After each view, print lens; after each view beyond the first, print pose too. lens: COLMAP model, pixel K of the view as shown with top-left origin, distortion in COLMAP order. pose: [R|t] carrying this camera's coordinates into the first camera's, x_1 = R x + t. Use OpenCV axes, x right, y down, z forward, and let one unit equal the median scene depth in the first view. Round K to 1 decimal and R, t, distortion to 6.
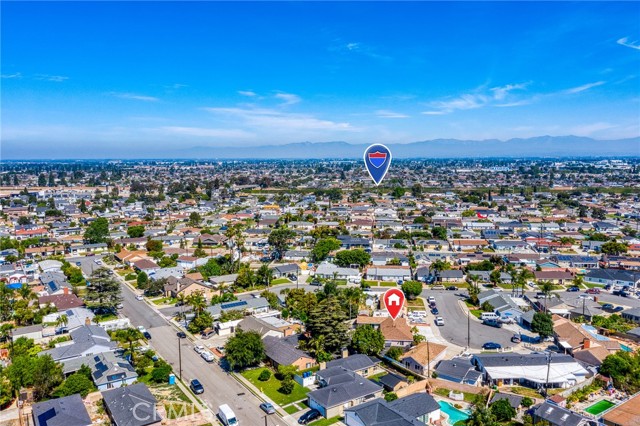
lens RADIAL K [[517.7, 0, 323.6], [0, 517.7, 203.5], [0, 0, 1]] dist [0.023213, -0.075369]
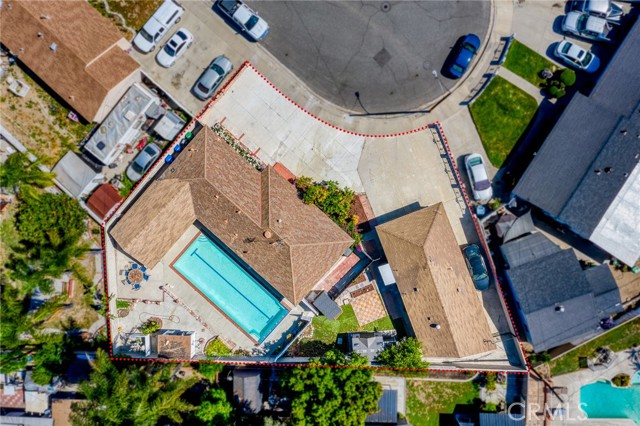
lens RADIAL K [[515.5, 0, 320.0], [0, 515.5, 213.0], [0, 0, 1]] dist [0.011134, -0.064592]
pose [[0.578041, -0.814931, -0.041906, 0.159953], [0.119278, 0.033579, 0.992293, -0.087411], [-0.807243, -0.578584, 0.116613, 0.827513]]
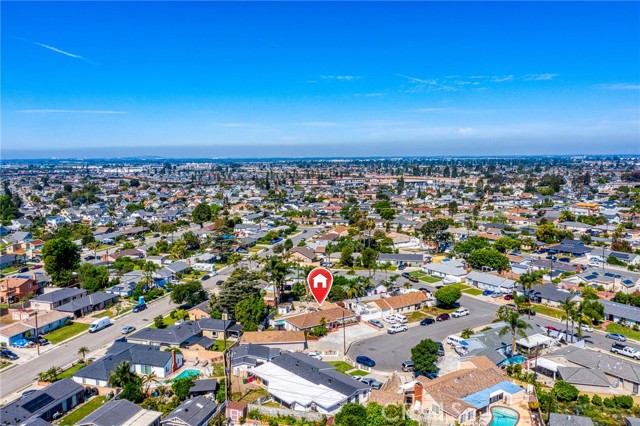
lens RADIAL K [[517.7, 0, 323.6], [0, 517.7, 203.5], [0, 0, 1]] dist [0.023213, -0.075369]
pose [[0.650031, 0.063534, -0.757247, 0.752877], [-0.066597, 0.997428, 0.026518, 0.007341], [0.756984, 0.033192, 0.652590, 0.346060]]
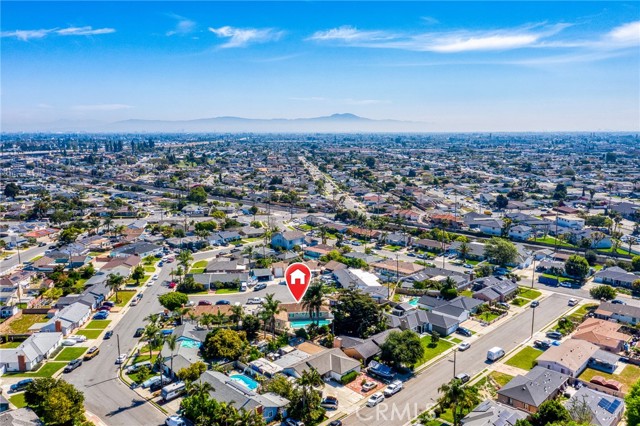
lens RADIAL K [[517.7, 0, 323.6], [0, 517.7, 203.5], [0, 0, 1]] dist [0.023213, -0.075369]
pose [[-0.193253, -0.142684, 0.970719, -0.836703], [0.094399, 0.982075, 0.163147, -0.144699], [-0.976597, 0.123164, -0.176320, 1.002296]]
